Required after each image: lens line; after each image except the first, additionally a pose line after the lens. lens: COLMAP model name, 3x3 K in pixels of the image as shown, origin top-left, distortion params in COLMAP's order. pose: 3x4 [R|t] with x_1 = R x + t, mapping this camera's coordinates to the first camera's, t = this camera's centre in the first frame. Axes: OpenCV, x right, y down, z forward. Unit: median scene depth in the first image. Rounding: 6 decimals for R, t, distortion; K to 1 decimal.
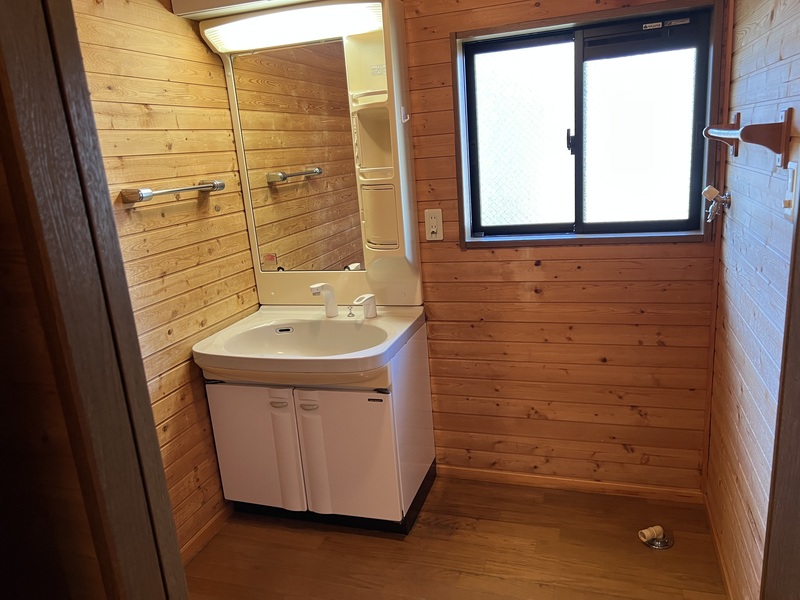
lens RADIAL K [[606.5, 0, 400.4], [0, 606.5, 303.3], [0, 0, 1]] dist [0.009216, -0.018873]
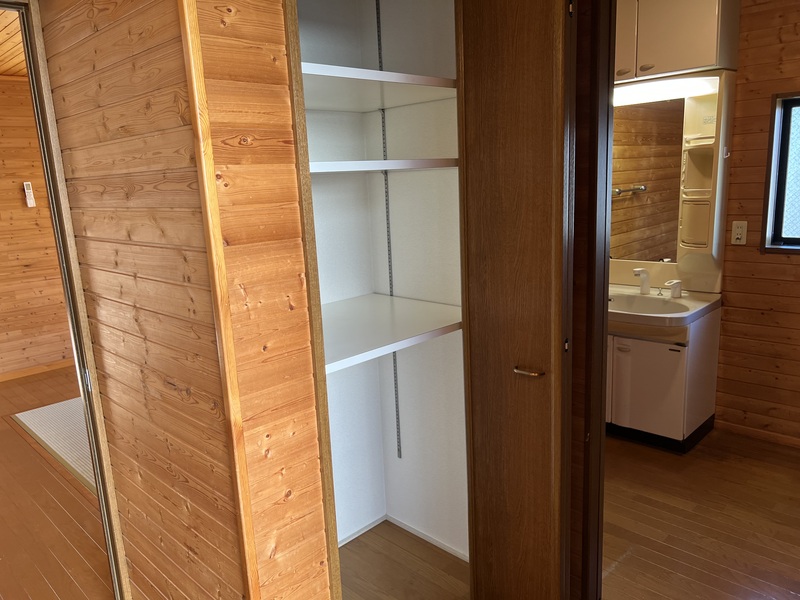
lens RADIAL K [[606.5, 0, 373.7], [0, 606.5, 308.4], [0, 0, 1]] dist [0.009216, -0.018873]
pose [[0.881648, 0.125859, -0.454814, -0.024790], [-0.128046, 0.991424, 0.026137, 0.101039], [0.454203, 0.035194, 0.890203, -0.536105]]
